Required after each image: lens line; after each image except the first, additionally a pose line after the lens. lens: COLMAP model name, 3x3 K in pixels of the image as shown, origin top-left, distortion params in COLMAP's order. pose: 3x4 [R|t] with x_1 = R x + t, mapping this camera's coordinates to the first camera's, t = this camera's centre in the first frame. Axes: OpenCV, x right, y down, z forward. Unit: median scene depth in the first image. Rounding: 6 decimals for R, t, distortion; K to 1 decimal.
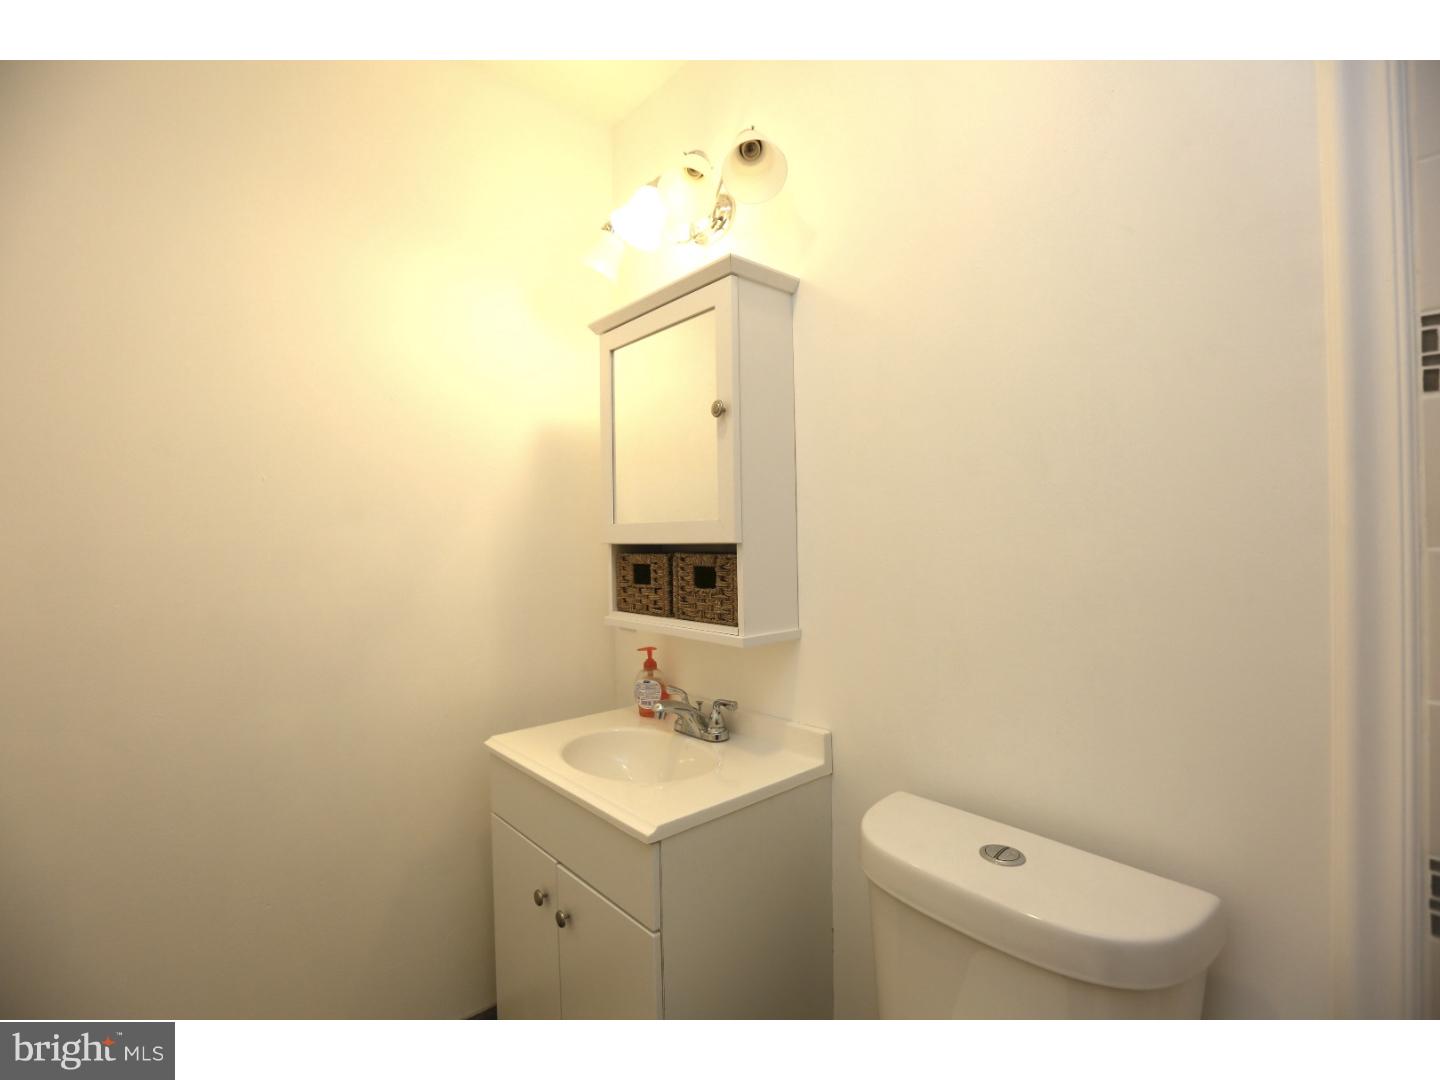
lens RADIAL K [[674.4, 0, 720.0], [0, 674.4, 540.0], [0, 0, 1]] dist [0.001546, 0.000303]
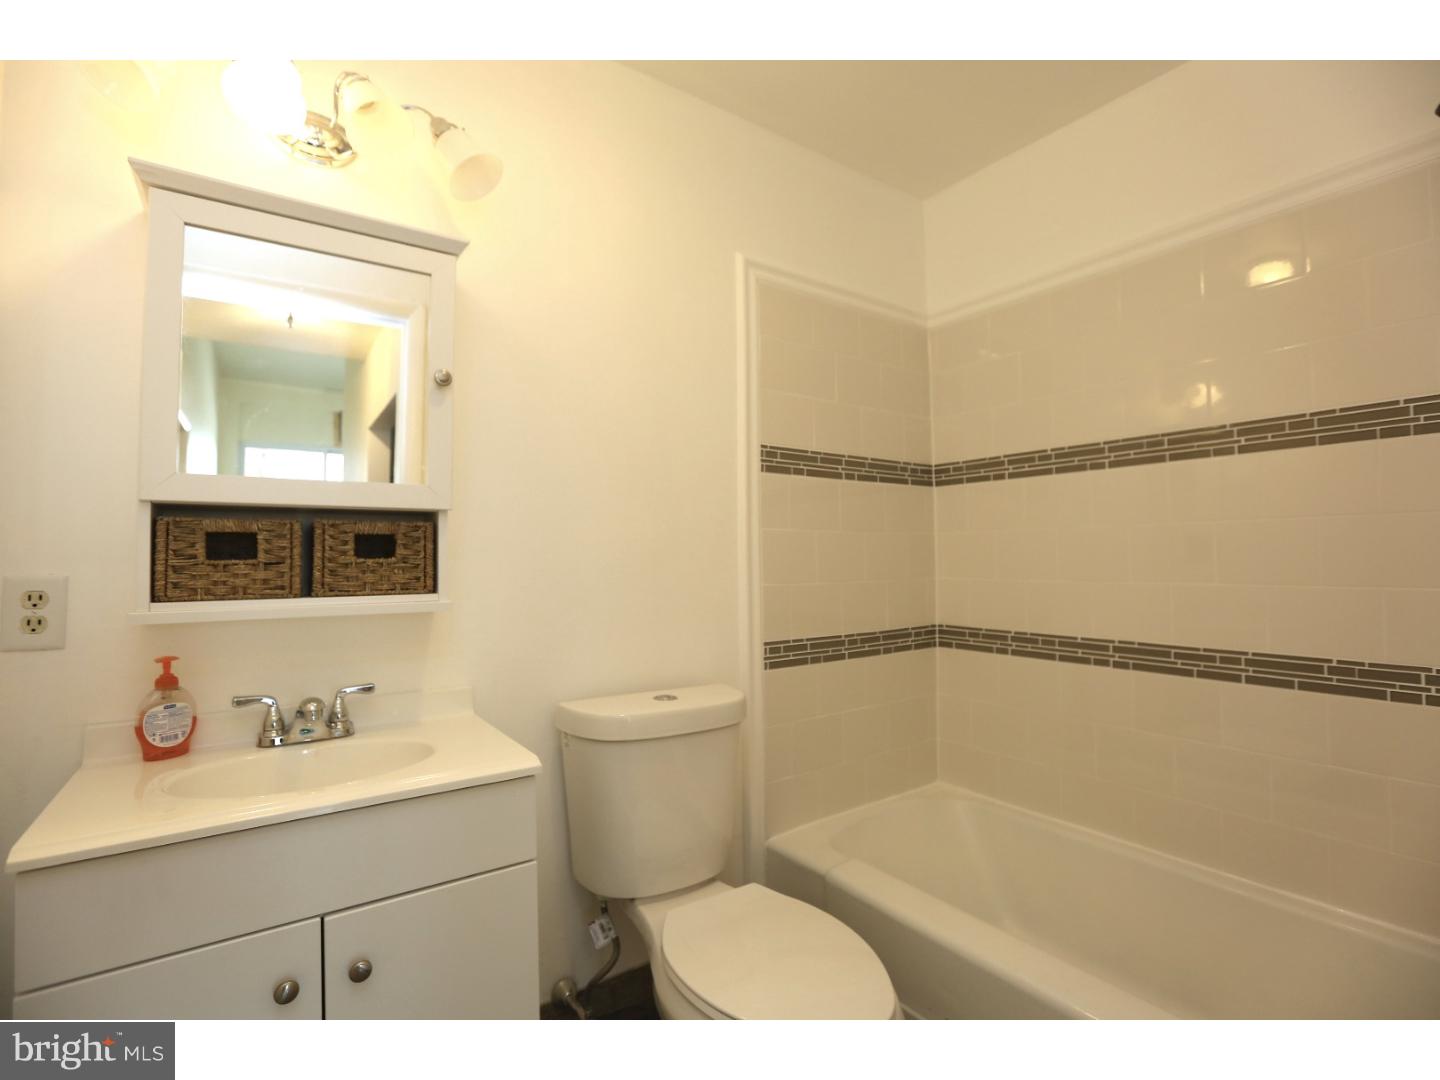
lens RADIAL K [[674.4, 0, 720.0], [0, 674.4, 540.0], [0, 0, 1]] dist [0.001546, 0.000303]
pose [[0.107952, 0.053508, 0.992715, -0.842658], [0.021577, 0.998189, -0.056150, 0.103896], [-0.993922, 0.027481, 0.106602, 0.415669]]
